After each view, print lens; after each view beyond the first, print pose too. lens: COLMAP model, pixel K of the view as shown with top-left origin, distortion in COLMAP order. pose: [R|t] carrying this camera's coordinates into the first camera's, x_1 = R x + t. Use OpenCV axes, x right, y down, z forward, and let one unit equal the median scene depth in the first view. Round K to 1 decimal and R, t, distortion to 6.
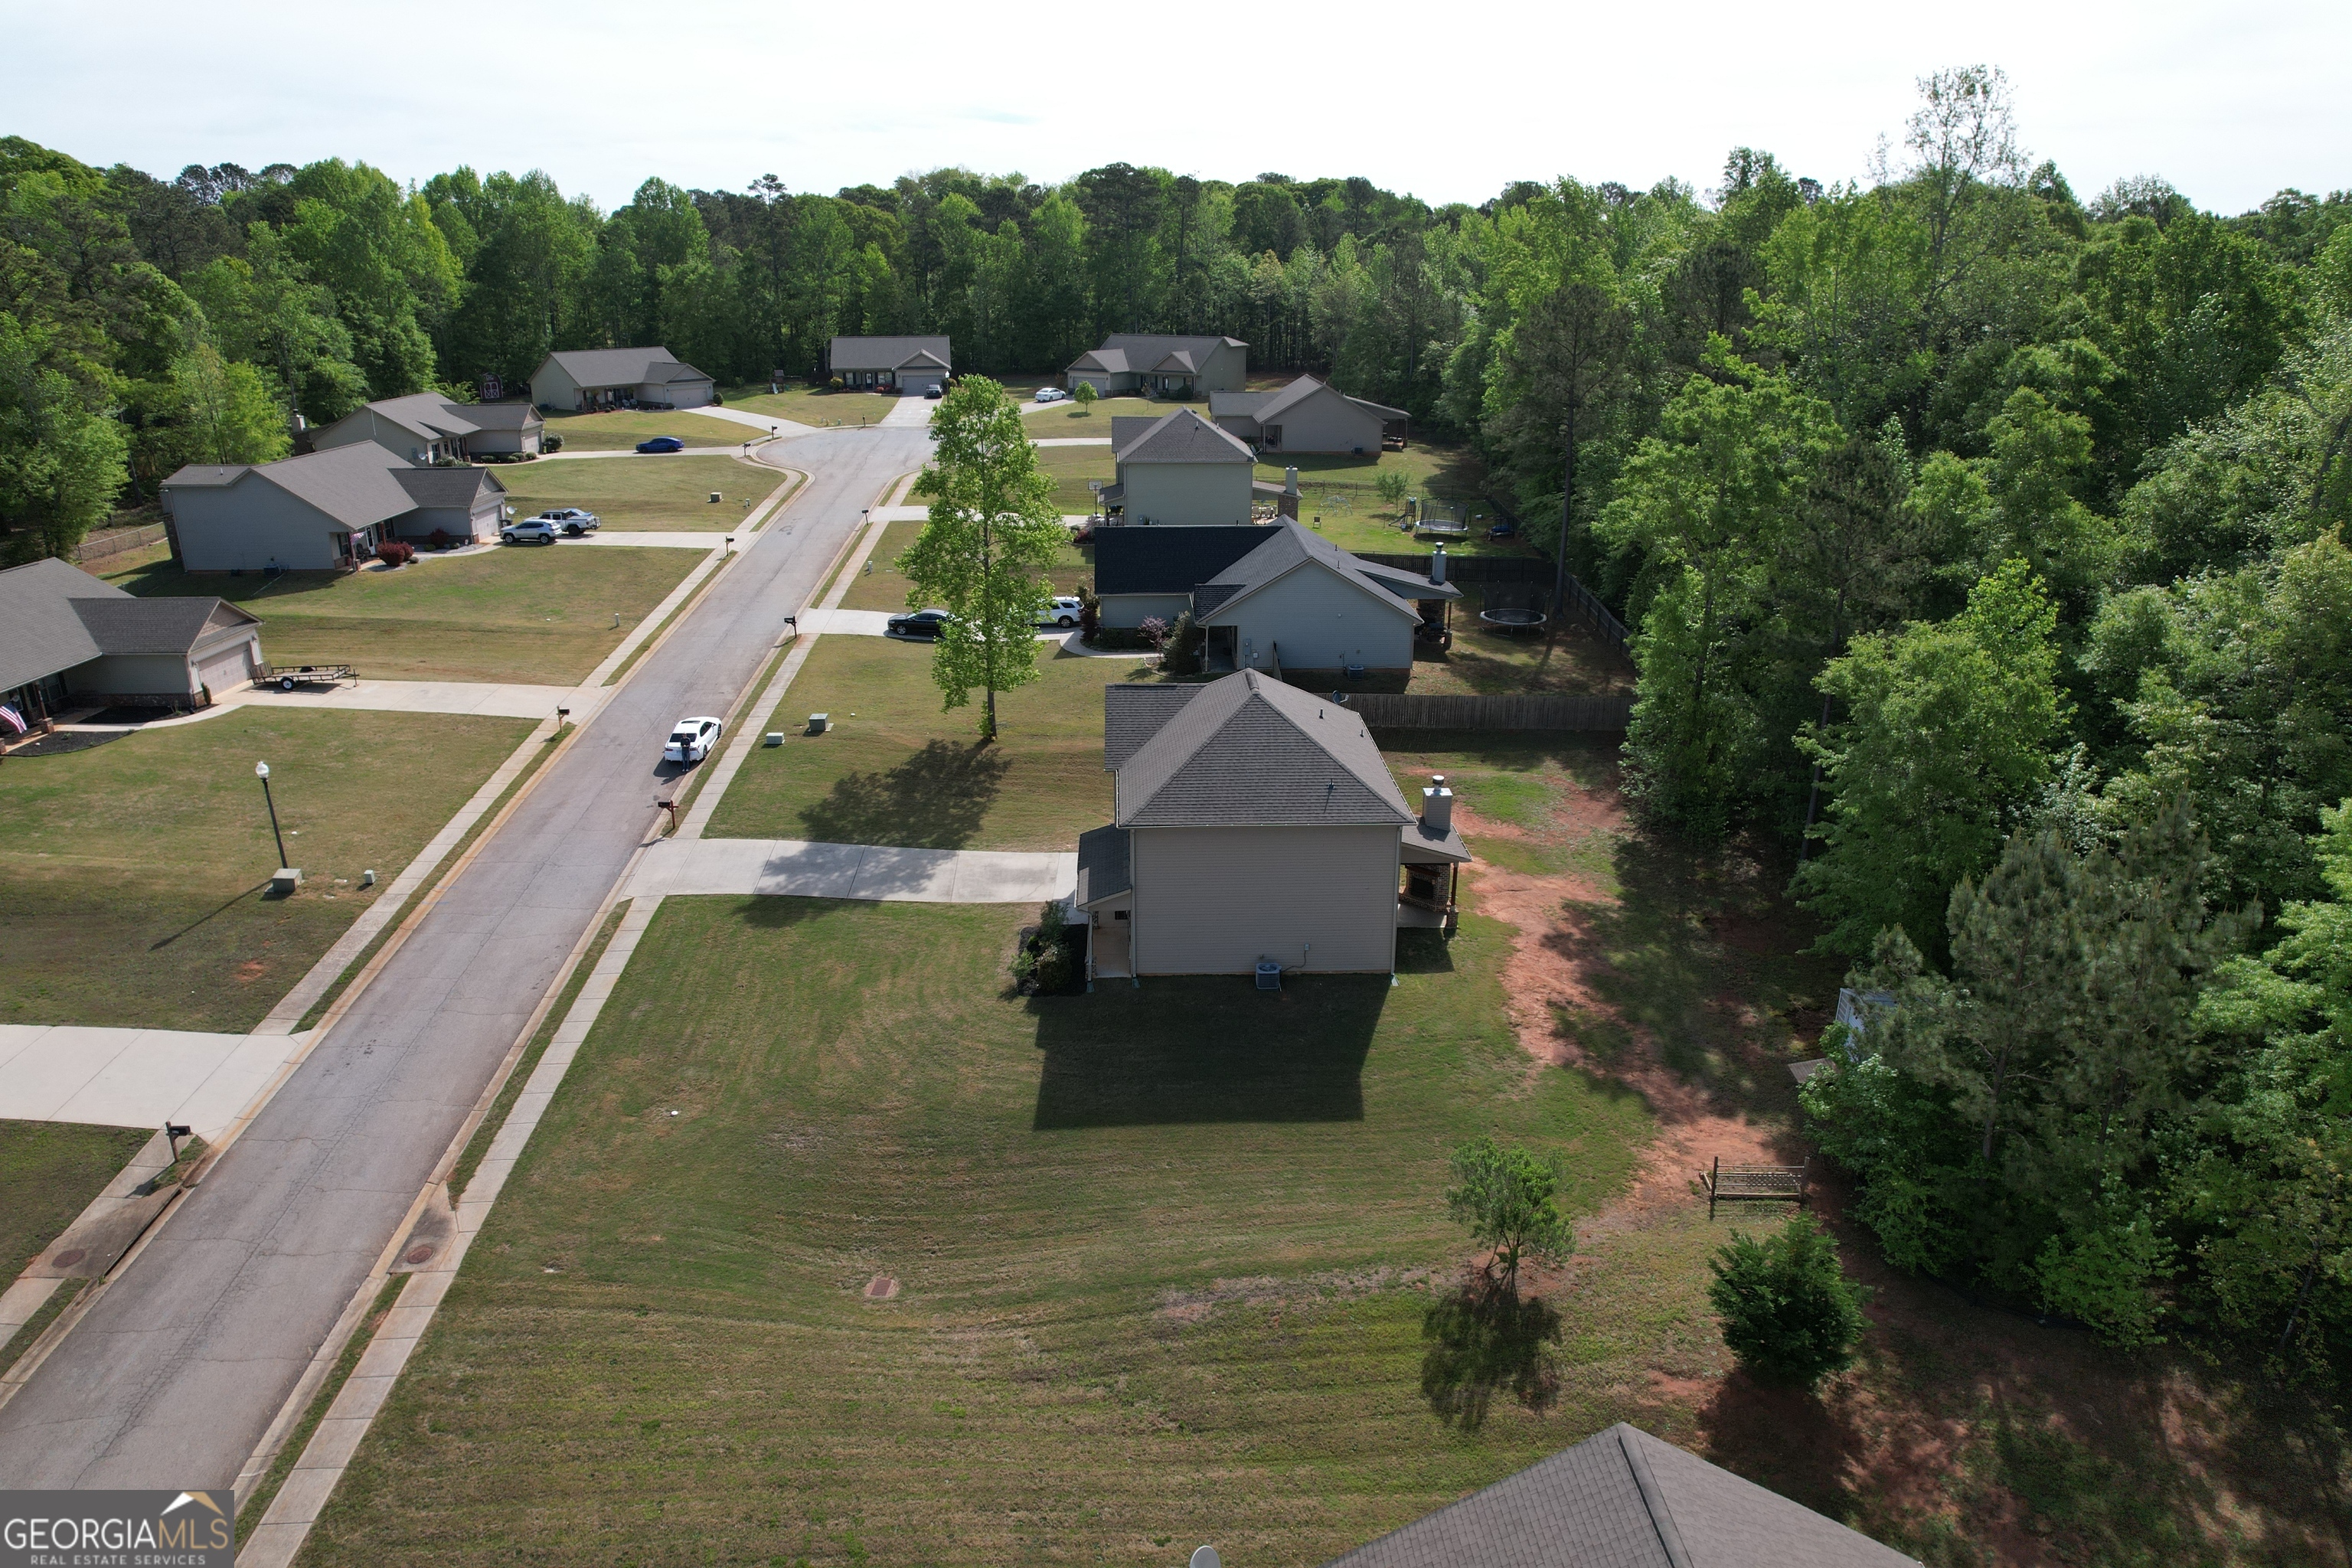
lens RADIAL K [[1505.5, 0, 1179.0], [0, 1505.5, 777.9], [0, 0, 1]] dist [-0.077470, 0.069714]
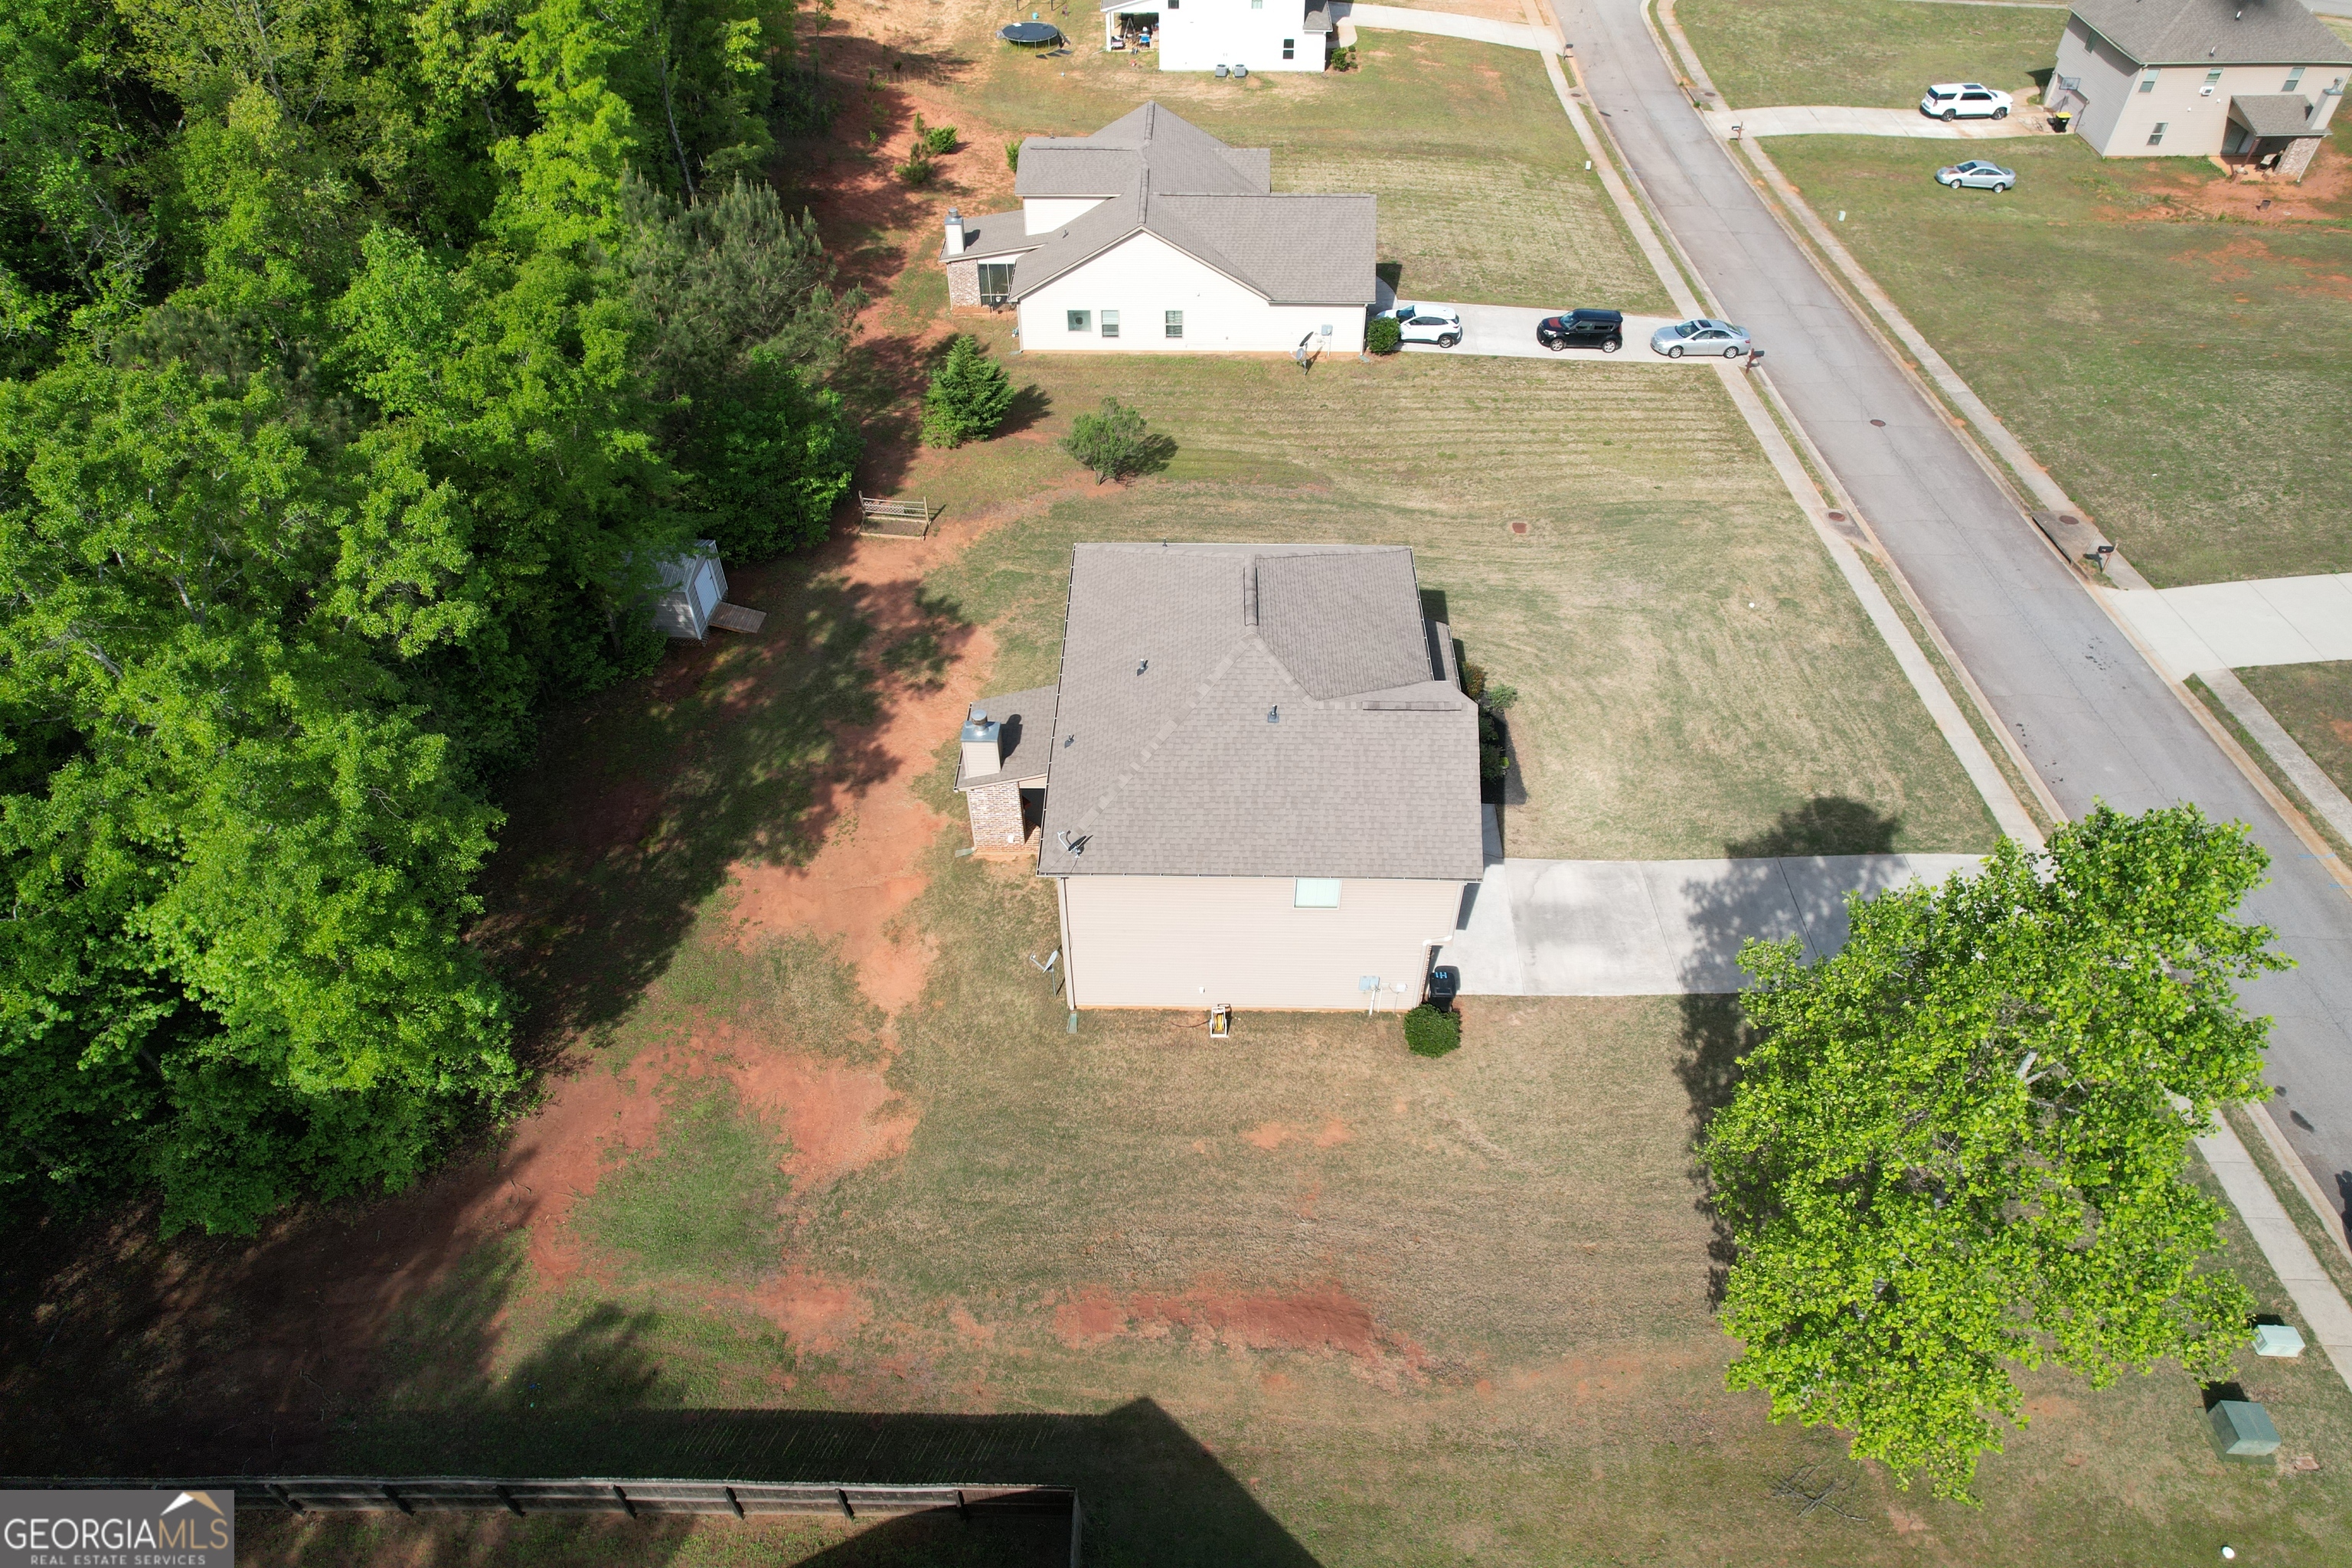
lens RADIAL K [[1505.5, 0, 1179.0], [0, 1505.5, 777.9], [0, 0, 1]] dist [-0.077470, 0.069714]
pose [[-0.998522, -0.038356, 0.038496, 0.049051], [0.017099, 0.450660, 0.892532, -0.602305], [-0.051583, 0.891871, -0.449338, 1.306996]]
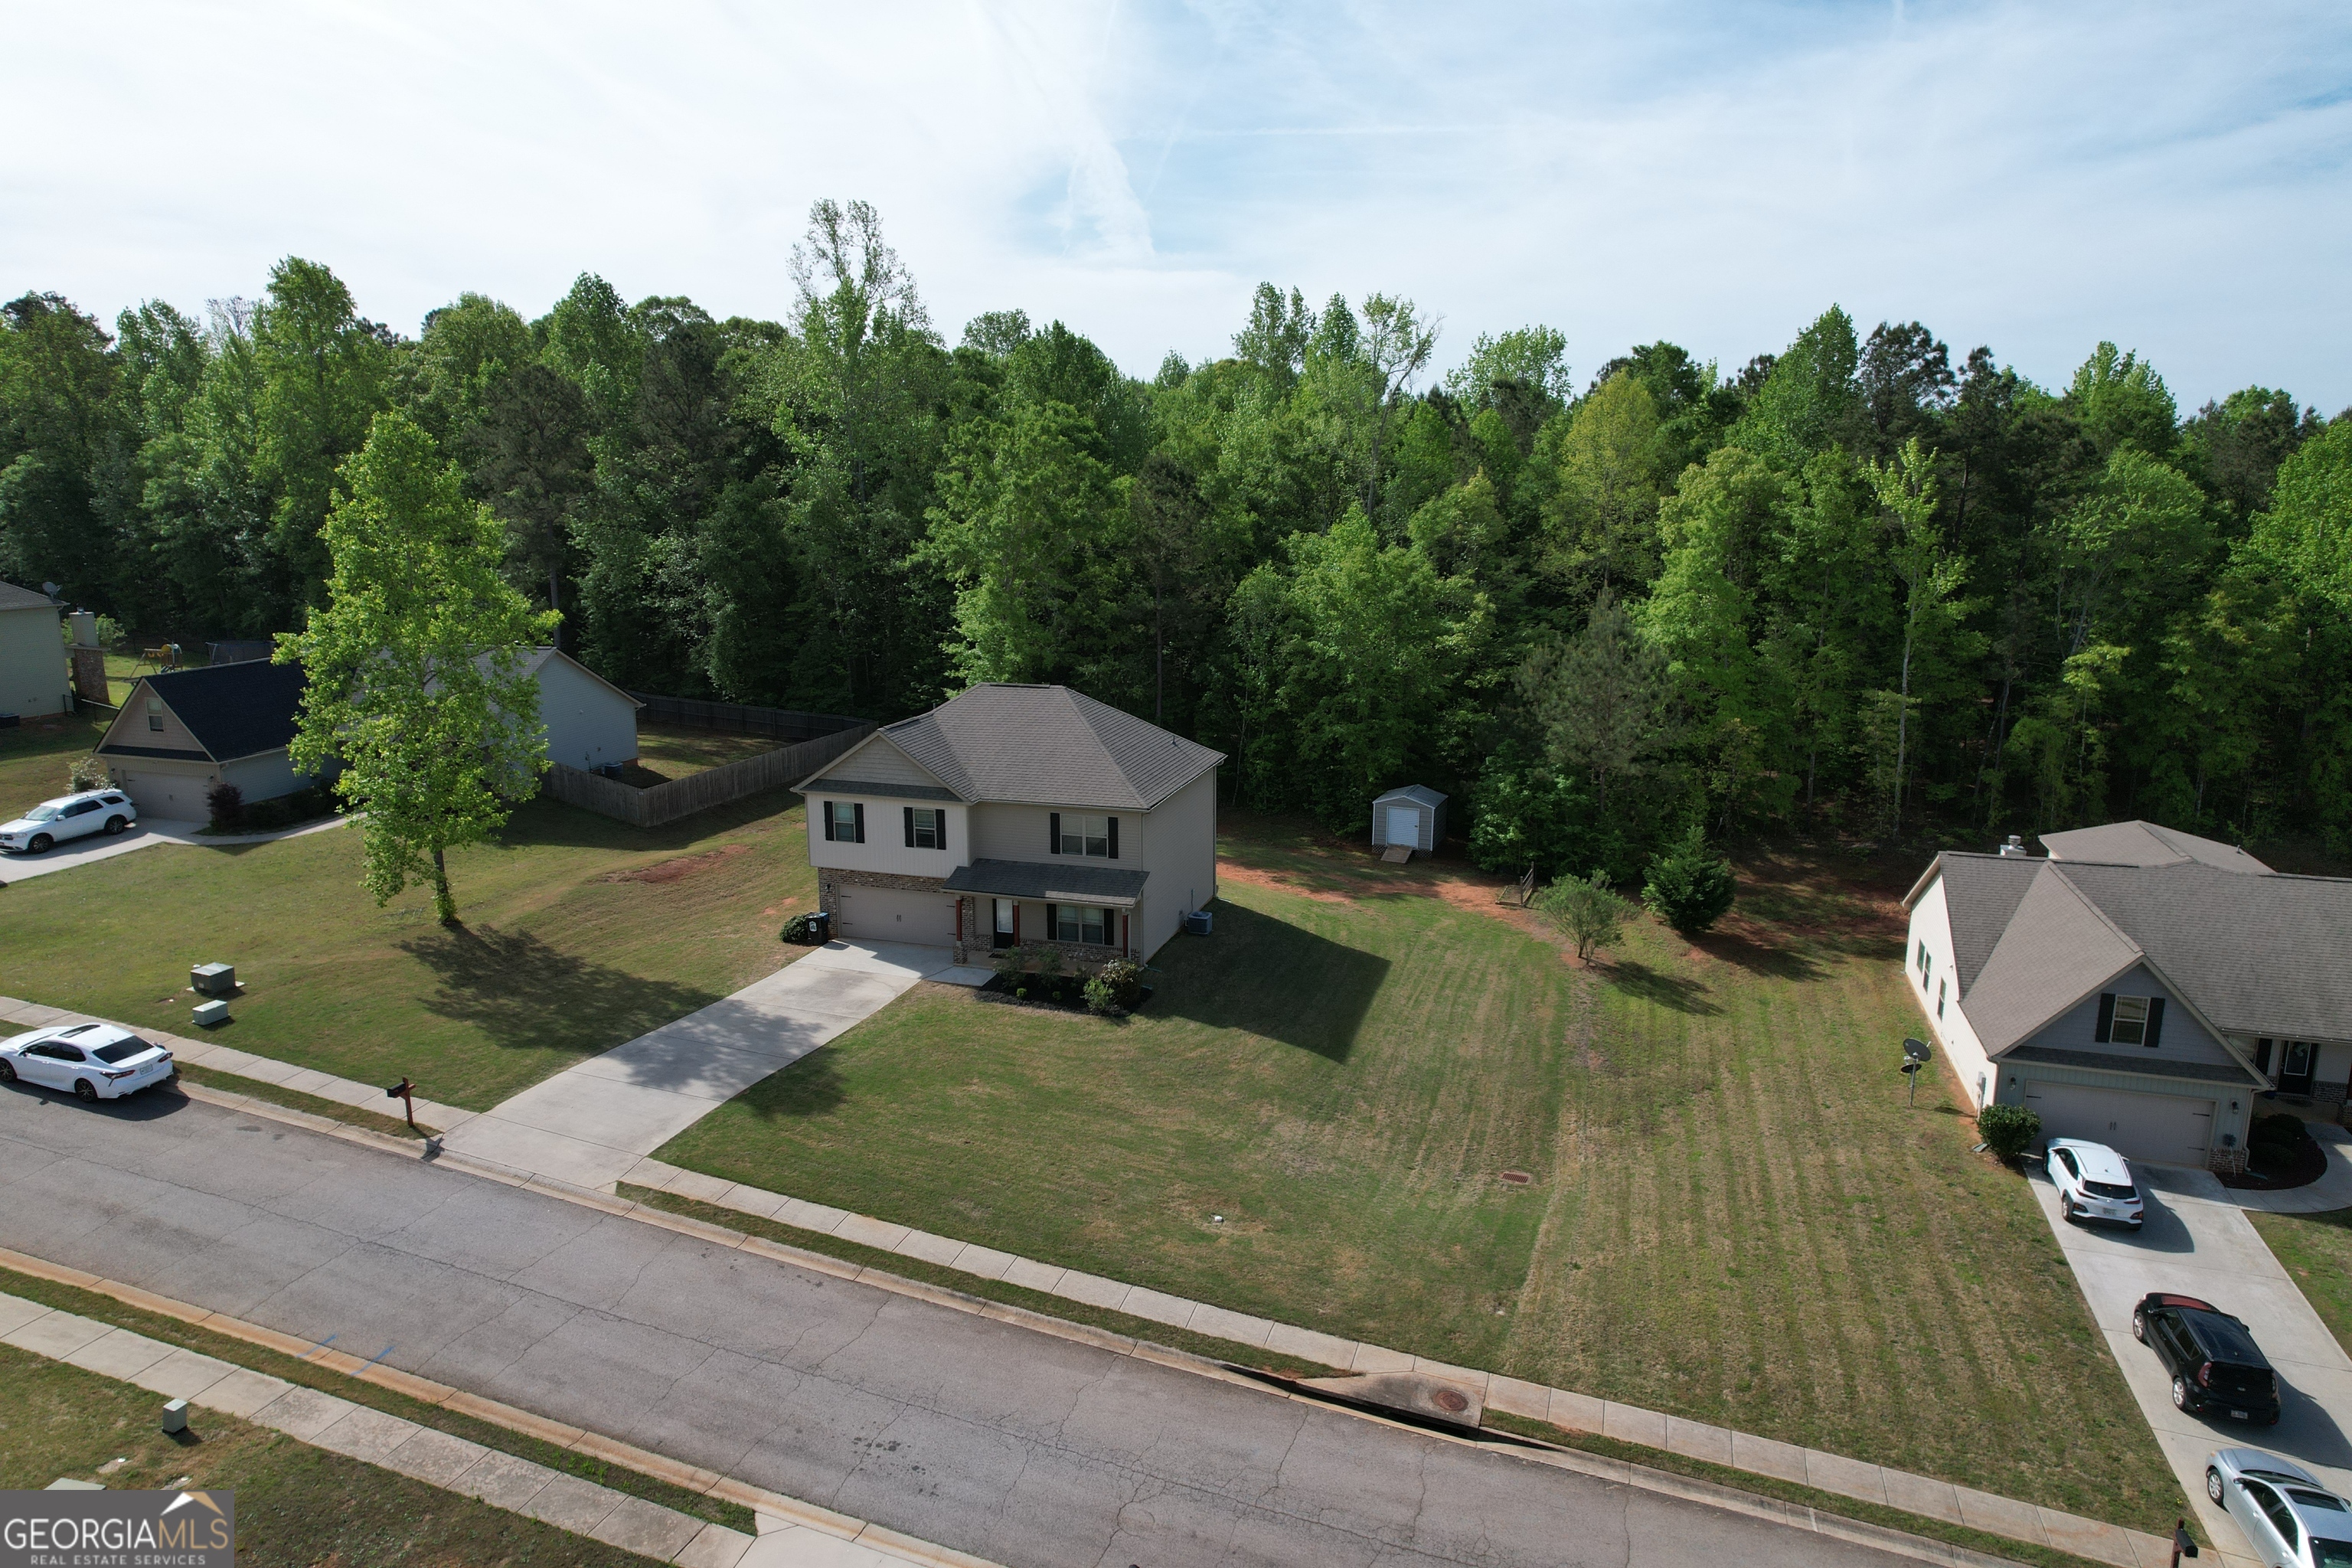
lens RADIAL K [[1505.5, 0, 1179.0], [0, 1505.5, 777.9], [0, 0, 1]] dist [-0.077470, 0.069714]
pose [[0.328417, -0.196493, 0.923868, -0.816000], [0.304128, 0.948030, 0.093520, -0.064563], [-0.894231, 0.250261, 0.371108, 0.515213]]
